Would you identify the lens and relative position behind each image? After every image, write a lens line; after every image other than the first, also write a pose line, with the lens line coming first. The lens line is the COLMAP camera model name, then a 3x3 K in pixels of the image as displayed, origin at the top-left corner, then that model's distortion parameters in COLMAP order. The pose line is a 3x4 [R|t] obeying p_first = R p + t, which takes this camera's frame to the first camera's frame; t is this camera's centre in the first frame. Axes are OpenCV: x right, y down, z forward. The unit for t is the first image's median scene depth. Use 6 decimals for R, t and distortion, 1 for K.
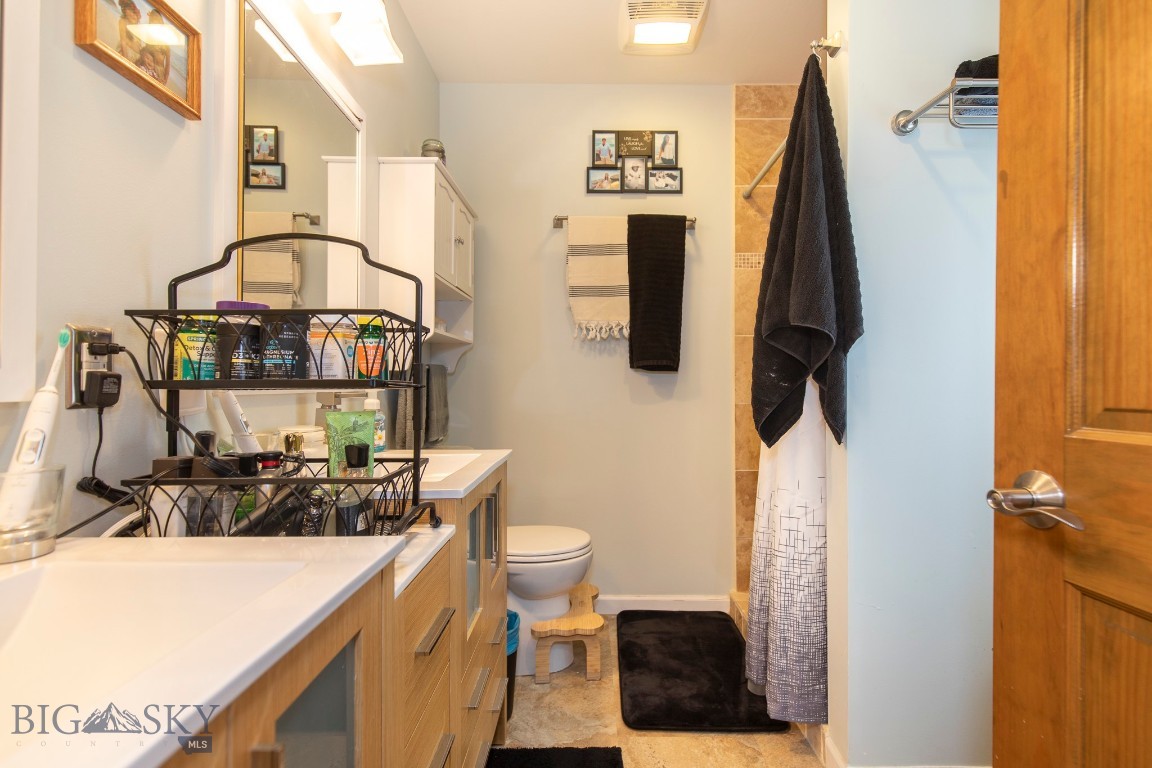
lens RADIAL K [[525.9, 0, 577.9], [0, 525.9, 384.0], [0, 0, 1]] dist [-0.000794, -0.002139]
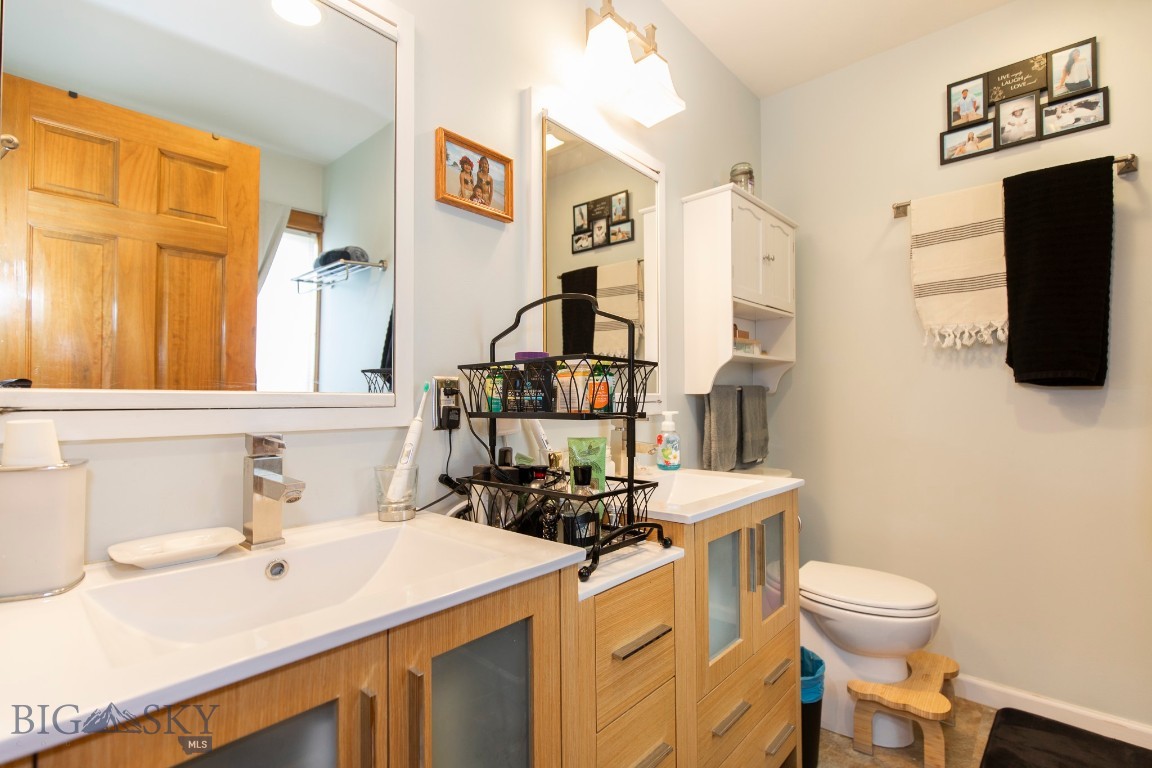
lens RADIAL K [[525.9, 0, 579.1], [0, 525.9, 392.0], [0, 0, 1]] dist [-0.000794, -0.002139]
pose [[0.740550, -0.016987, -0.671787, 0.170775], [0.011376, 0.999854, -0.012743, -0.017141], [0.671905, 0.001795, 0.740635, 0.045552]]
